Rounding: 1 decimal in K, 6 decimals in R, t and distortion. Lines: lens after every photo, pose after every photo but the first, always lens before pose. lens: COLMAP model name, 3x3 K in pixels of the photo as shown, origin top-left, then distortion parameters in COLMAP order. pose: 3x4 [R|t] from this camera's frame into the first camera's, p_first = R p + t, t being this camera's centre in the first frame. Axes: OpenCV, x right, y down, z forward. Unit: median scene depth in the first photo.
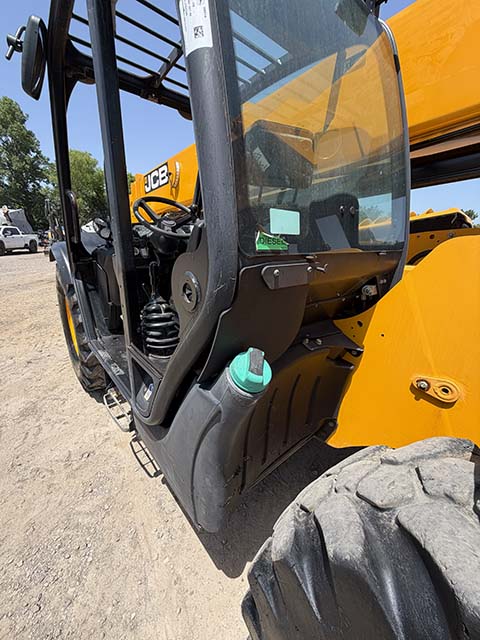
lens RADIAL K [[259.3, 0, 236.1], [0, 259.3, 313.9], [0, 0, 1]] dist [-0.001529, -0.000358]
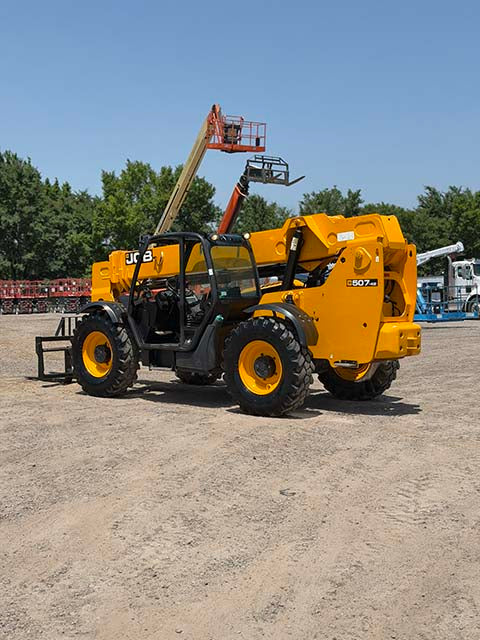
lens RADIAL K [[917.2, 0, 240.5], [0, 917.2, 321.3], [0, 0, 1]] dist [0.041877, 0.000000]
pose [[0.988749, -0.032370, 0.146037, -0.827683], [0.067151, 0.968451, -0.239987, 1.747510], [-0.133661, 0.247093, 0.959729, -6.252643]]
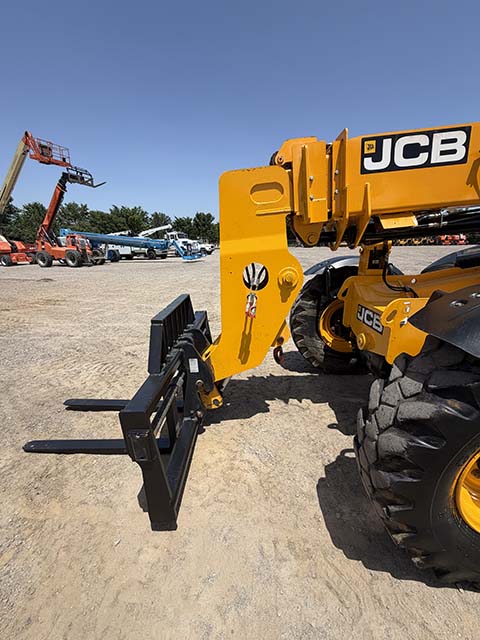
lens RADIAL K [[255.8, 0, 242.9], [0, 255.8, 321.2], [0, 0, 1]] dist [-0.000577, -0.000233]
pose [[0.649188, -0.259537, 0.714979, -1.681640], [0.248980, 0.960709, 0.122667, -0.533524], [-0.718724, 0.098381, 0.688301, 1.505148]]
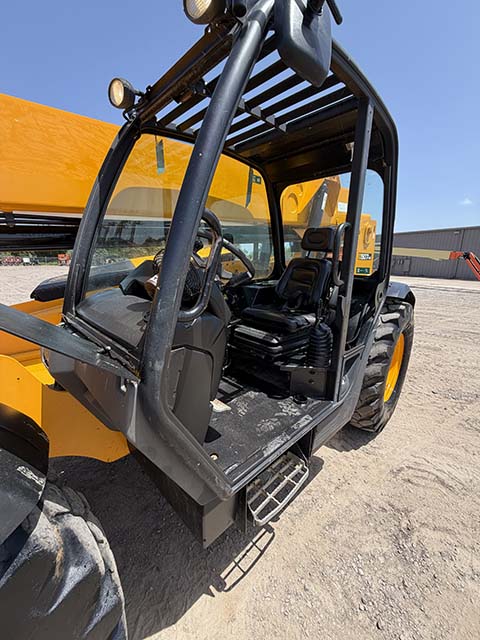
lens RADIAL K [[264.6, 0, 243.5], [0, 264.6, 313.3], [0, 0, 1]] dist [0.003154, 0.000100]
pose [[-0.094898, -0.236381, 0.967015, -0.996524], [0.257510, 0.932507, 0.253217, -0.358110], [-0.961604, 0.273046, -0.027623, 0.872712]]
